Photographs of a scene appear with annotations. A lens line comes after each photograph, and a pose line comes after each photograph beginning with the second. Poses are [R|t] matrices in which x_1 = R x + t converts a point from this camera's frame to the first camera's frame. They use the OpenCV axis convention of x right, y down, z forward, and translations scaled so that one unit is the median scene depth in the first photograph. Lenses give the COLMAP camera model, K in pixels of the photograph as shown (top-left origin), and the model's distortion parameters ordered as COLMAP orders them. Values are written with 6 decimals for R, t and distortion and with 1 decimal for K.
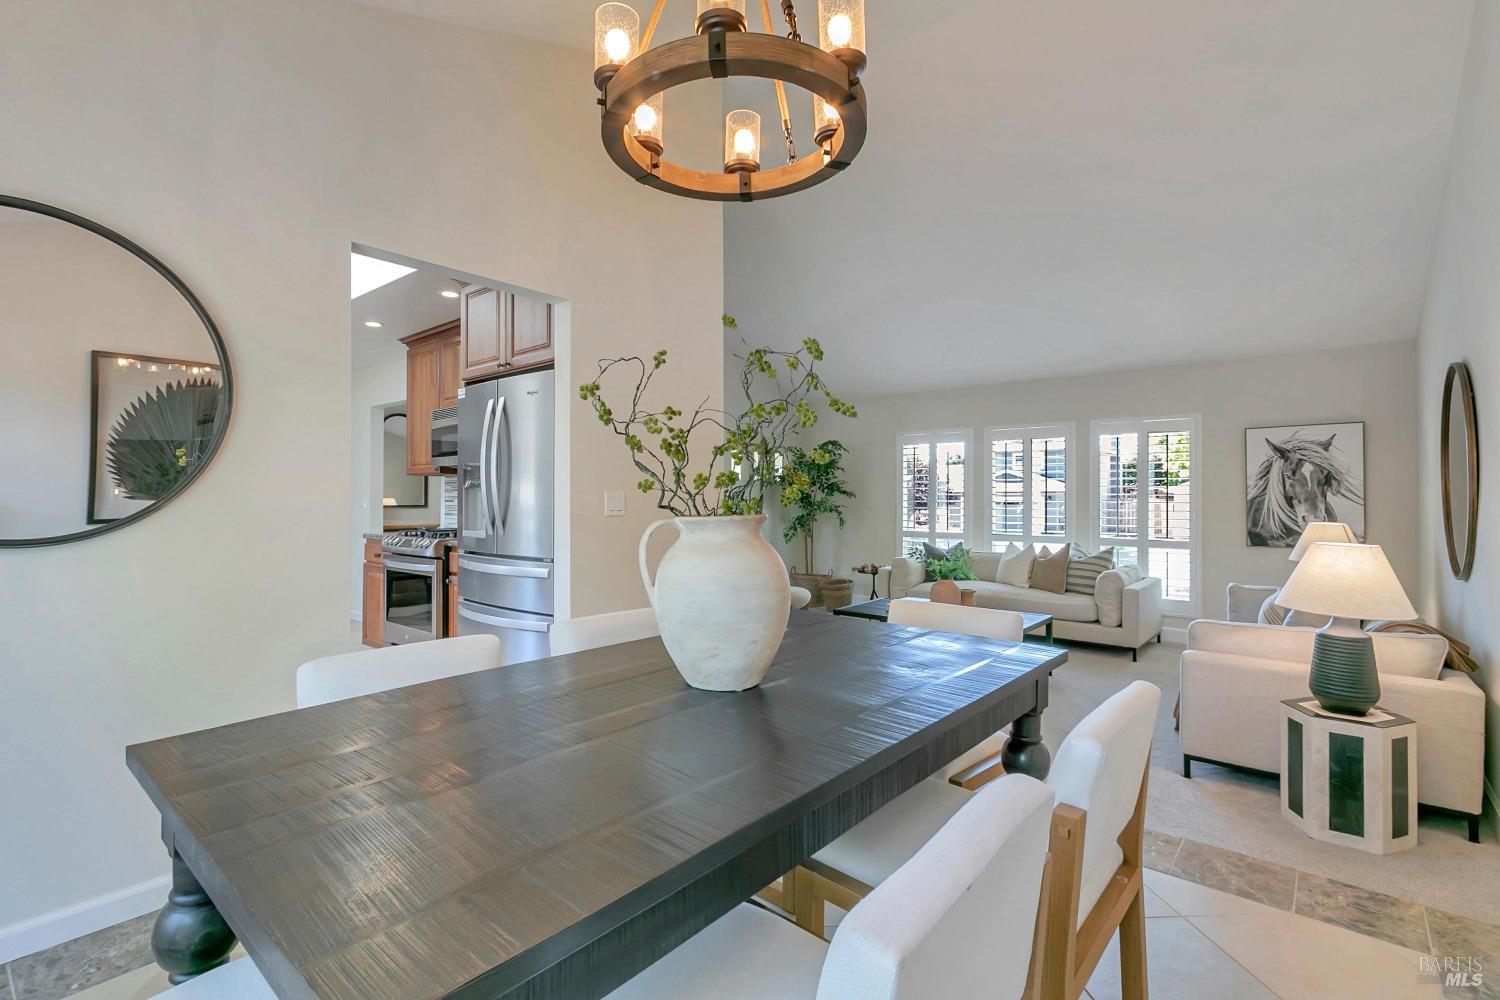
lens RADIAL K [[685.9, 0, 752.9], [0, 685.9, 492.5], [0, 0, 1]] dist [0.005200, -0.002653]
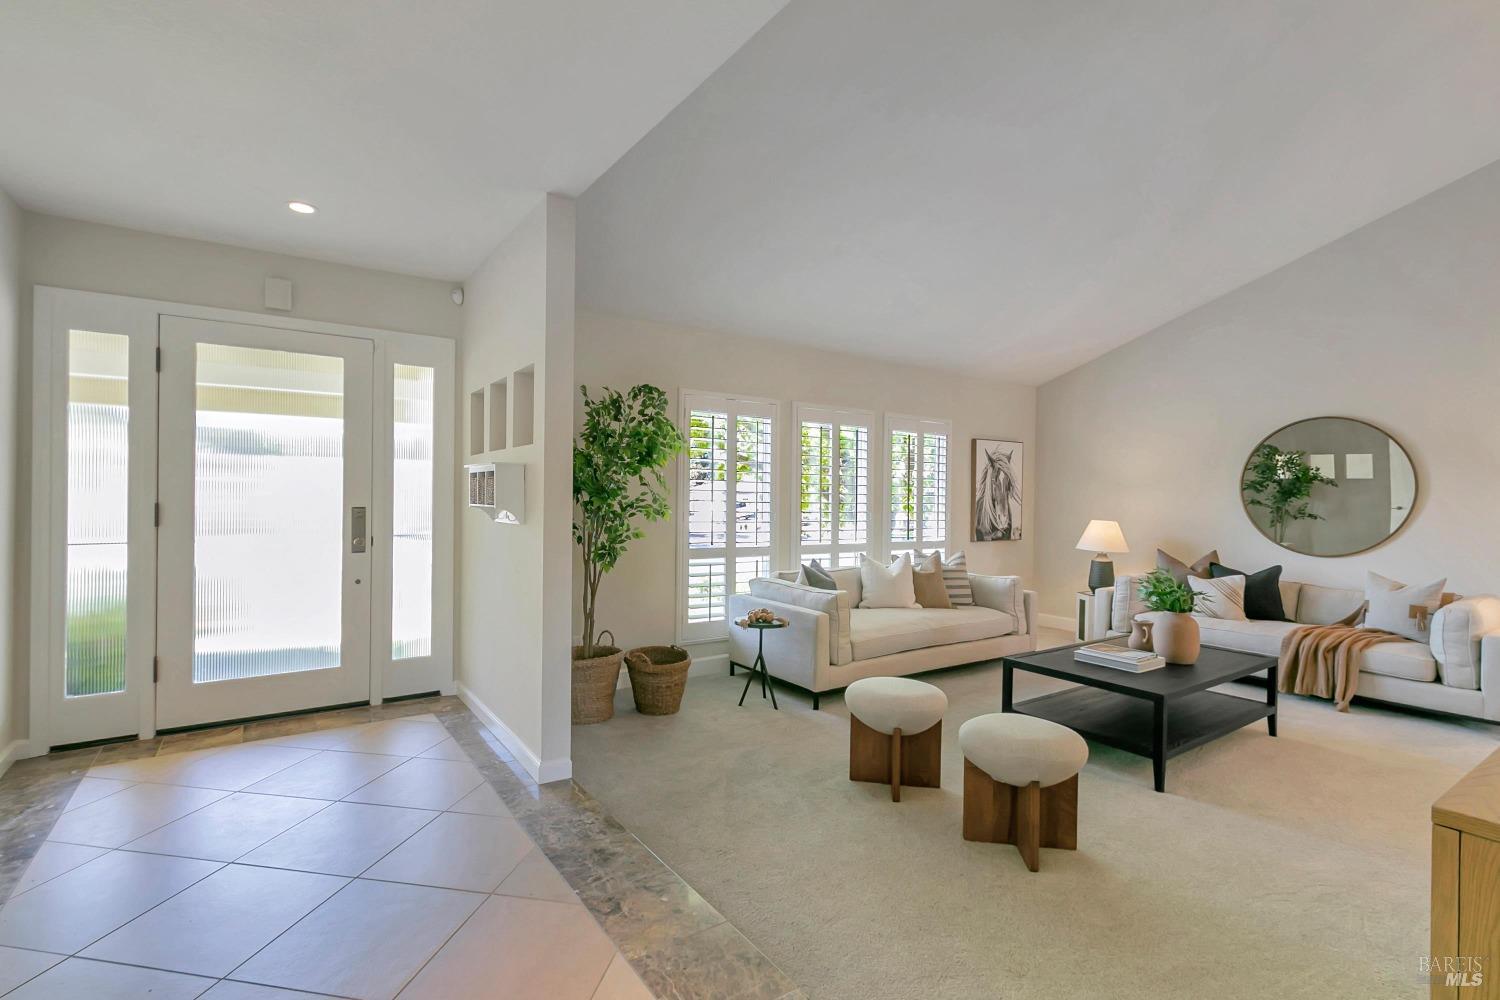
lens RADIAL K [[685.9, 0, 750.0], [0, 685.9, 496.9], [0, 0, 1]] dist [0.005200, -0.002653]
pose [[0.275448, 0.012893, 0.961229, -0.473387], [-0.006390, 0.999913, -0.011581, 0.018654], [-0.961295, -0.002952, 0.275507, 1.033927]]
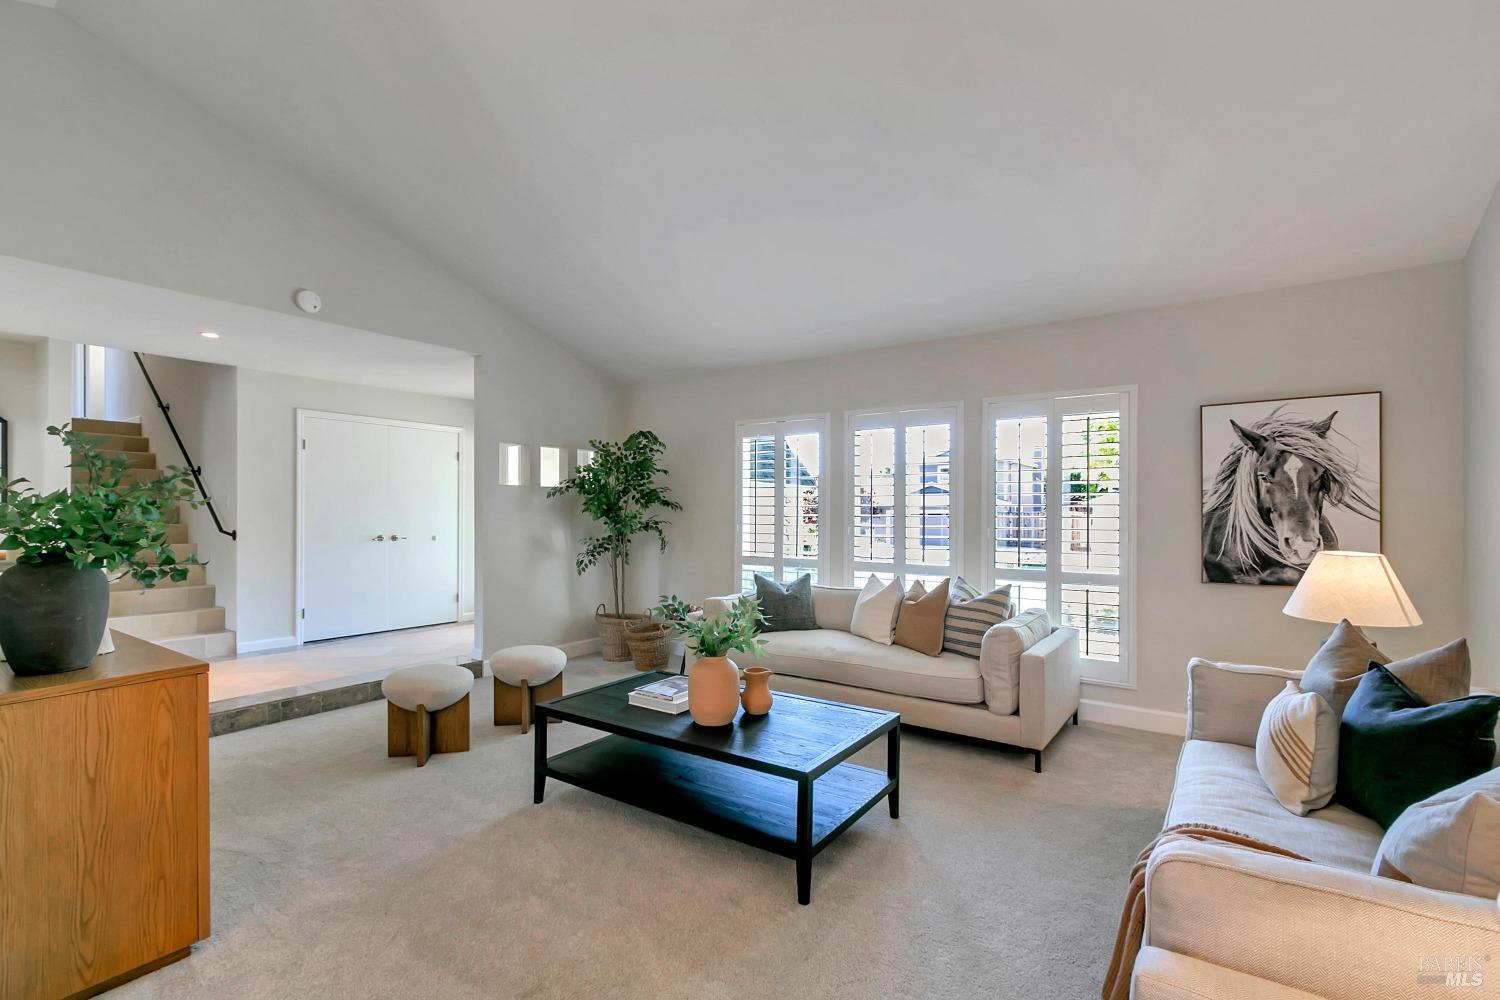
lens RADIAL K [[685.9, 0, 752.0], [0, 685.9, 511.3], [0, 0, 1]] dist [0.005200, -0.002653]
pose [[0.995770, 0.003363, 0.091818, 0.222217], [-0.003591, 0.999991, 0.002318, 0.008750], [-0.091809, -0.002638, 0.995773, 0.375241]]
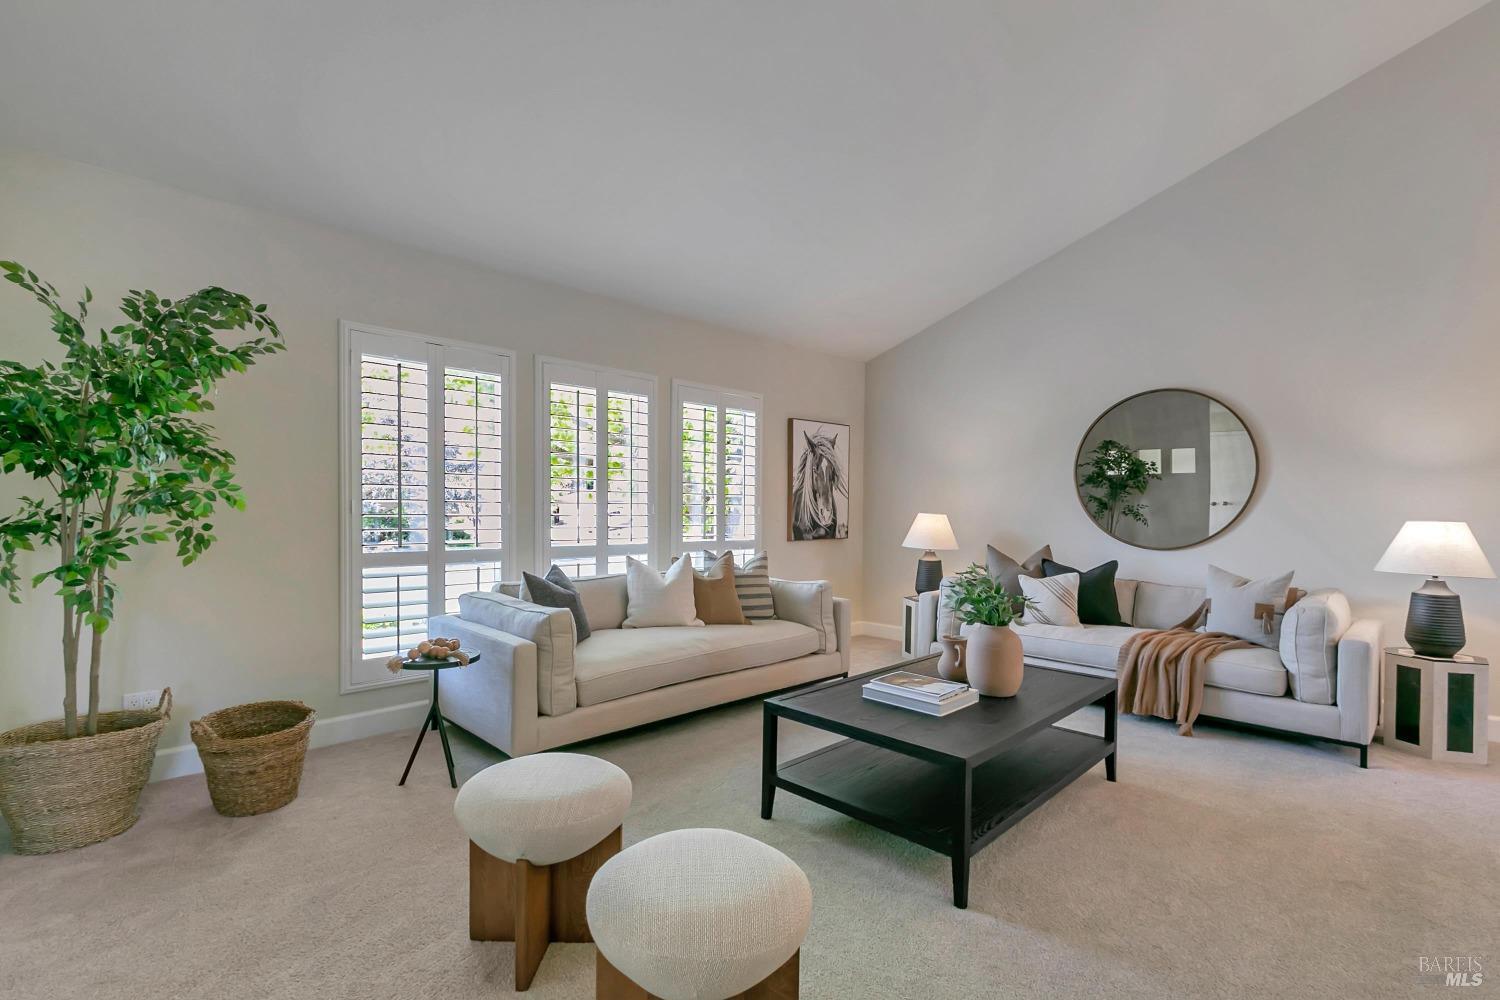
lens RADIAL K [[685.9, 0, 752.7], [0, 685.9, 515.0], [0, 0, 1]] dist [0.005200, -0.002653]
pose [[0.099575, -0.001817, 0.995028, -0.237515], [0.001276, 0.999998, 0.001698, 0.039388], [-0.995029, 0.001100, 0.099577, 0.948710]]
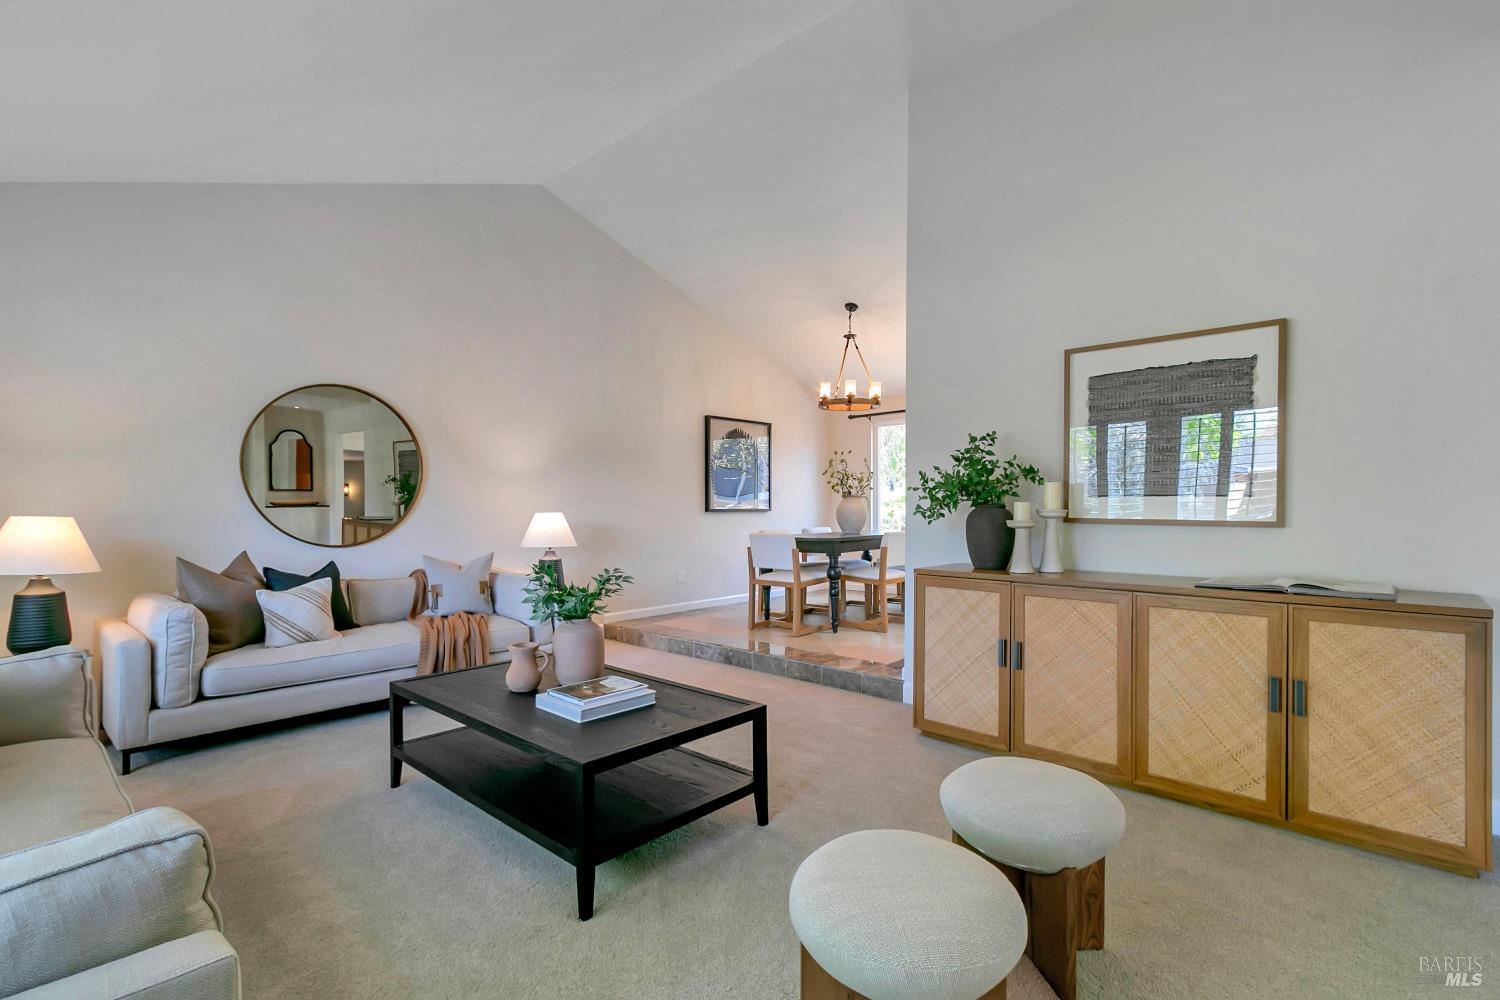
lens RADIAL K [[685.9, 0, 761.2], [0, 685.9, 514.1], [0, 0, 1]] dist [0.005200, -0.002653]
pose [[-0.999684, 0.009894, 0.023087, 0.135403], [0.010306, 0.999789, 0.017789, 0.036225], [-0.022907, 0.018021, -0.999575, 1.333493]]
